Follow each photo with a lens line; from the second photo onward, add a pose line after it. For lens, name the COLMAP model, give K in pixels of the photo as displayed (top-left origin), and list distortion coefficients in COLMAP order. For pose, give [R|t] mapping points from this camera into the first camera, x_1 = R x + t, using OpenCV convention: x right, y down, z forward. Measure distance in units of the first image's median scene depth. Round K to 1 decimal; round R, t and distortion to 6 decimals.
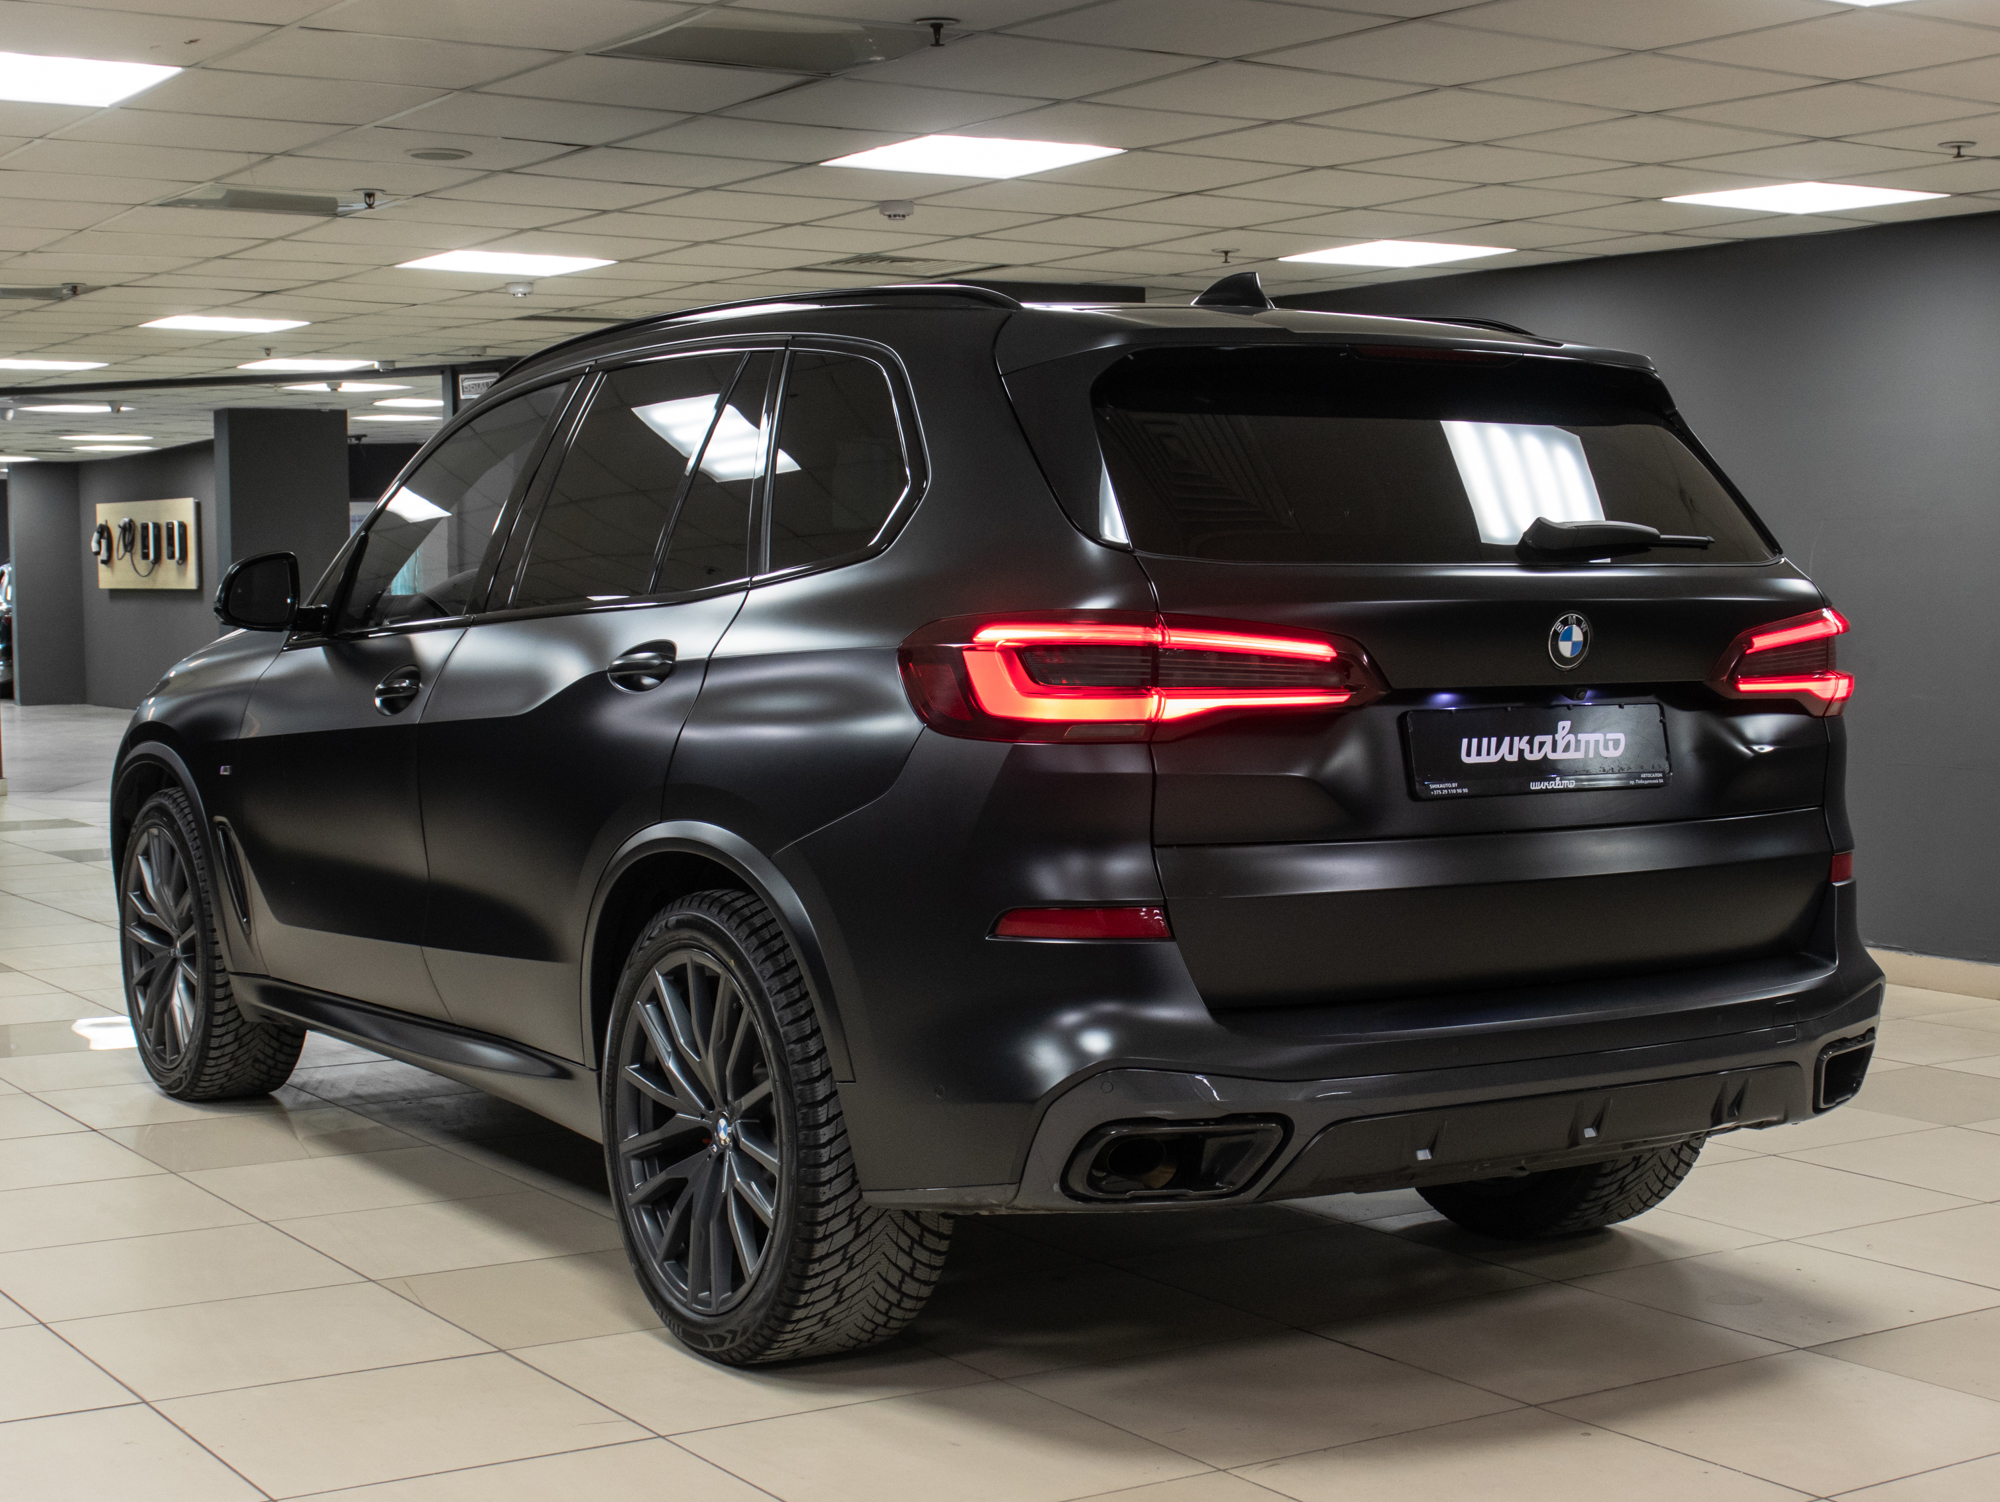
lens RADIAL K [[3018.6, 0, 986.9], [0, 3018.6, 734.6], [0, 0, 1]] dist [-0.060236, 0.000000]
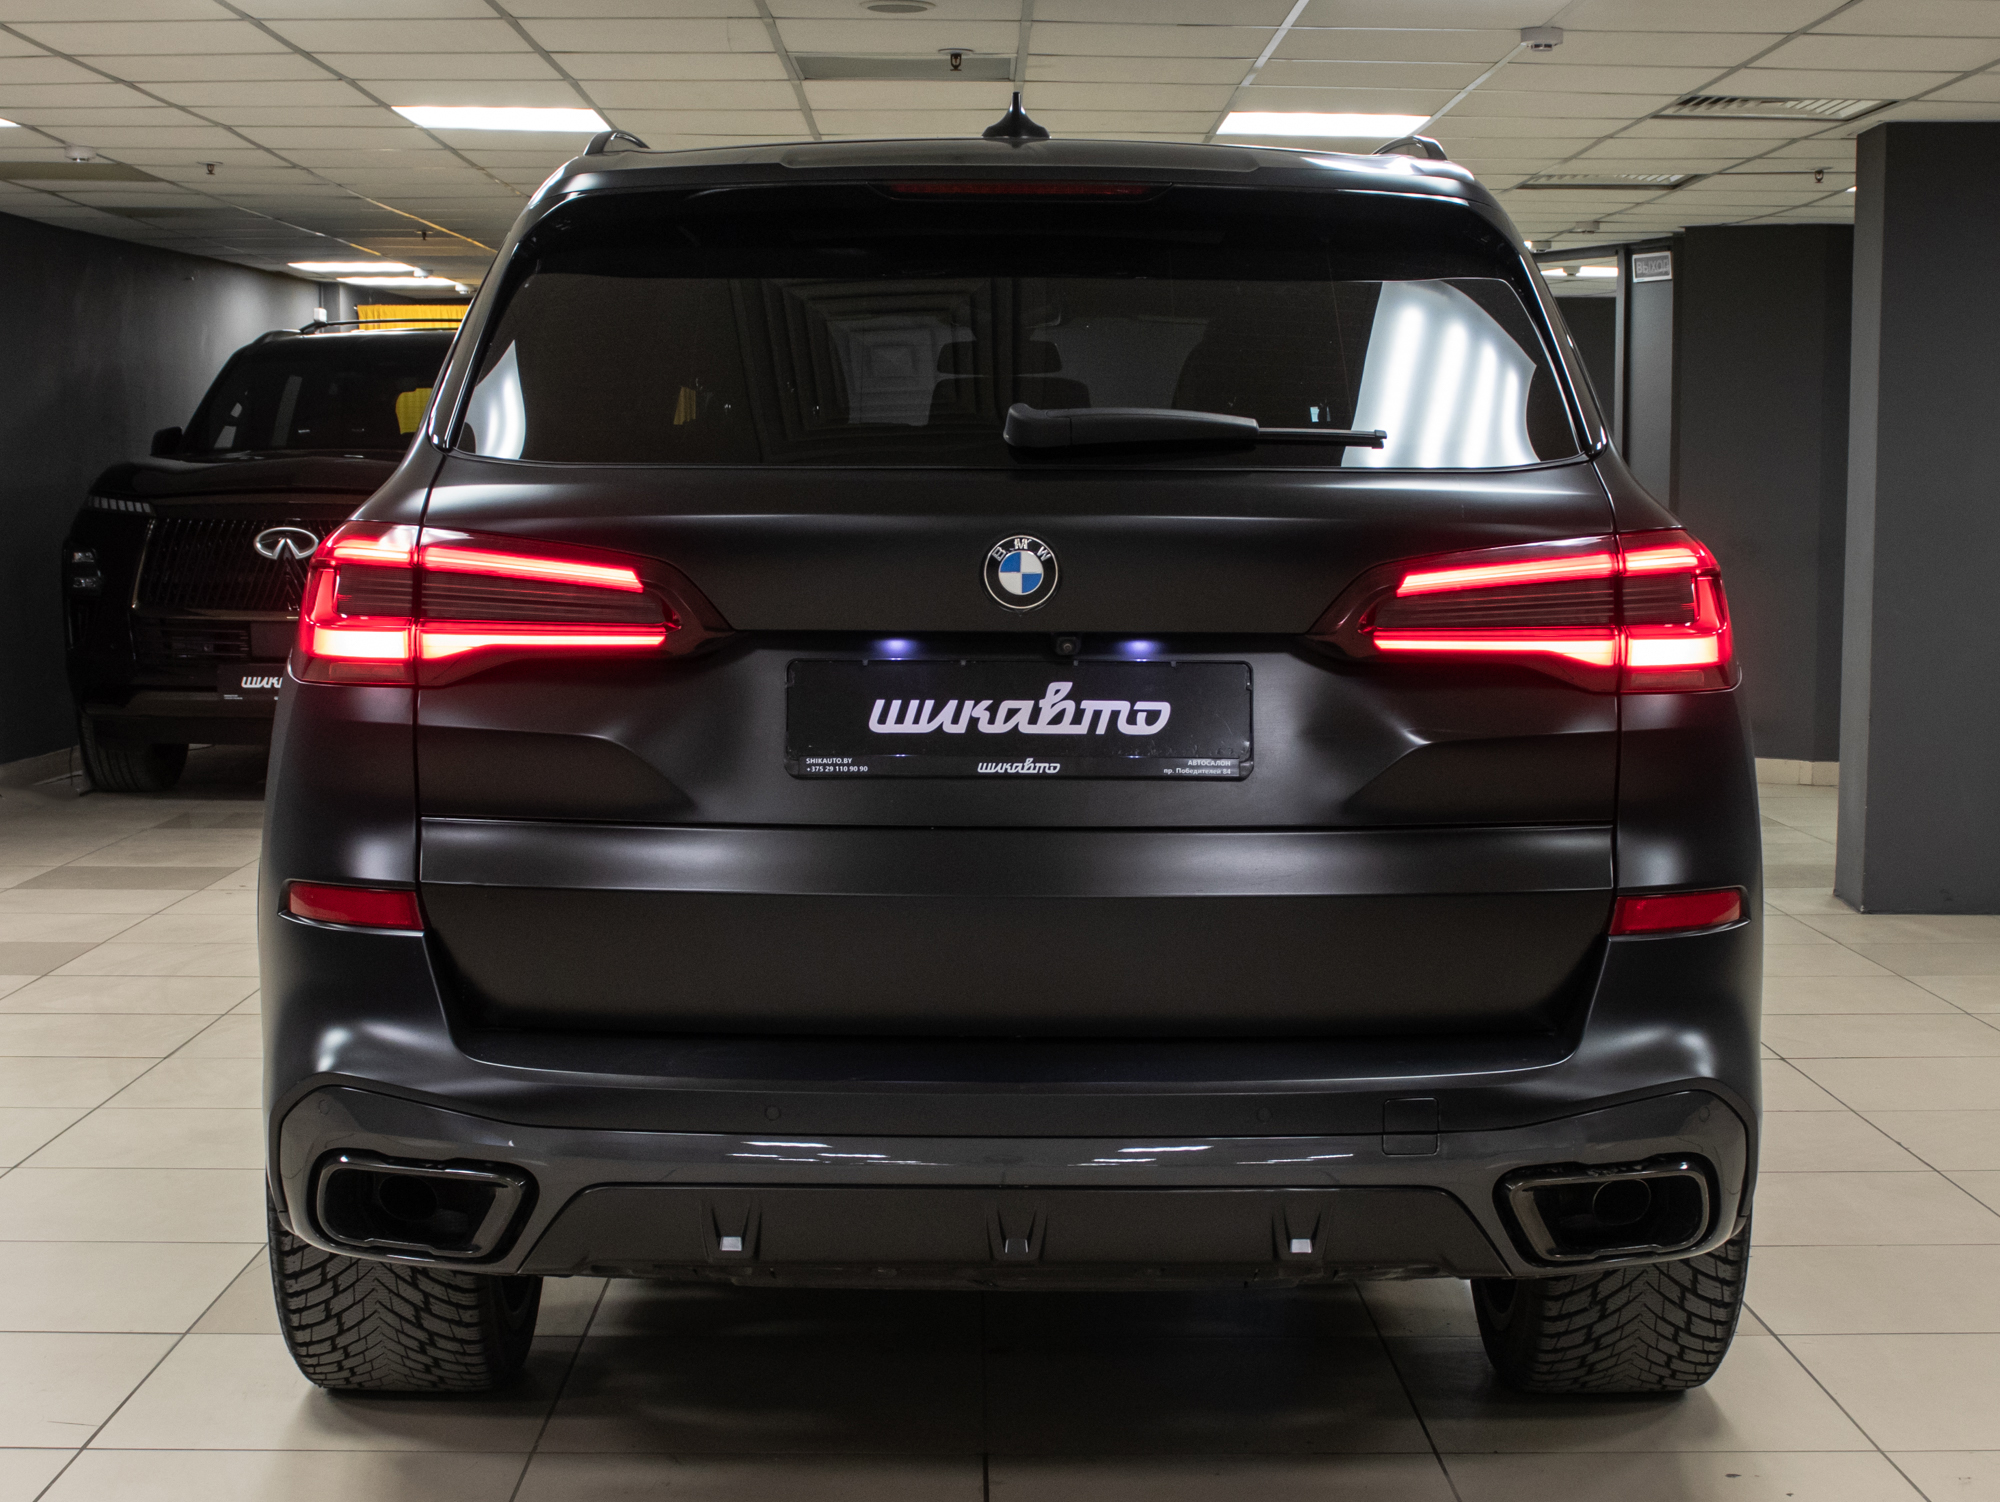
lens RADIAL K [[3068.5, 0, 1001.8], [0, 3068.5, 763.7], [0, 0, 1]] dist [-0.024188, 0.000000]
pose [[0.843500, 0.057463, -0.534046, 0.577719], [-0.034994, 0.998028, 0.052116, -0.023032], [0.535988, -0.025272, 0.843847, 0.361003]]
